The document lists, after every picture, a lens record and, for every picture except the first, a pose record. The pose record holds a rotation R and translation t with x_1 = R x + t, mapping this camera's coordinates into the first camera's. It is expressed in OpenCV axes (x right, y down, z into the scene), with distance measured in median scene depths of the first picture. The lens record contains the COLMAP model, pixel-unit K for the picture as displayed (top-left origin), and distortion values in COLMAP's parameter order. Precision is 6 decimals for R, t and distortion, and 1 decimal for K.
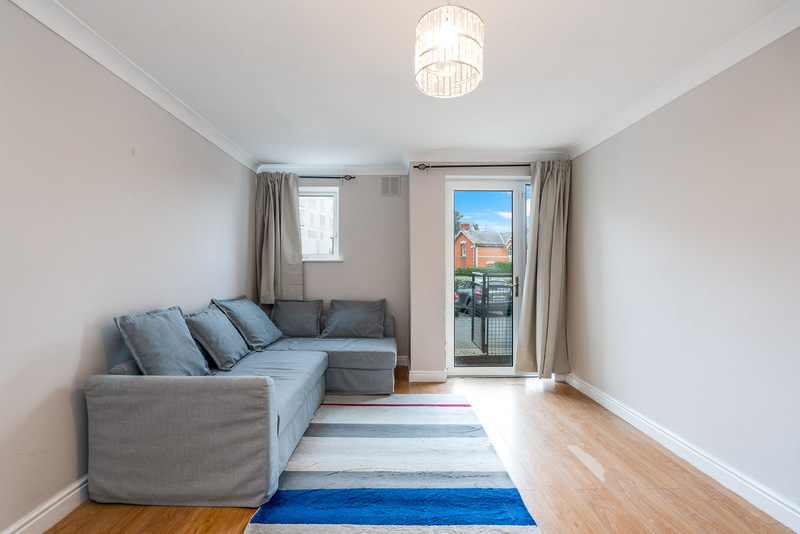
lens RADIAL K [[352.9, 0, 397.8], [0, 352.9, 269.3], [0, 0, 1]] dist [-0.004635, -0.000206]
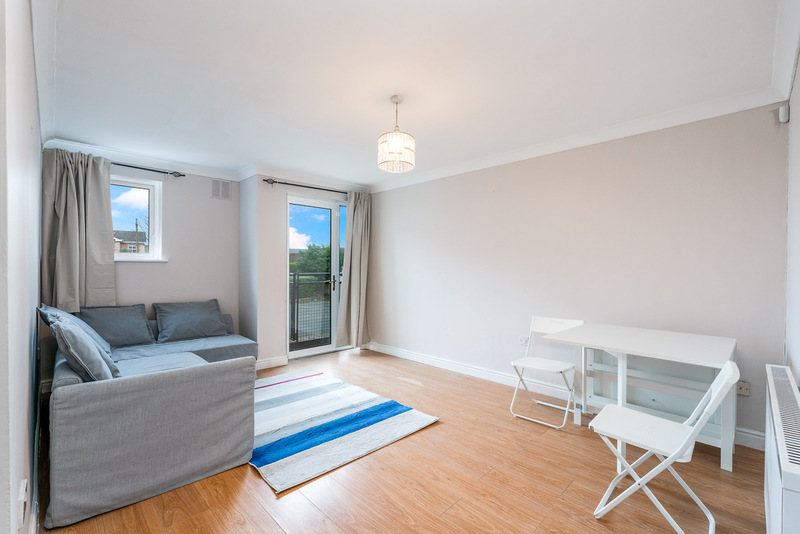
lens RADIAL K [[352.9, 0, 401.4], [0, 352.9, 270.1], [0, 0, 1]] dist [-0.004635, -0.000206]
pose [[0.721539, -0.003687, 0.692364, -0.422991], [0.003503, 0.999992, 0.001675, 0.000626], [-0.692365, 0.001217, 0.721546, -0.130054]]
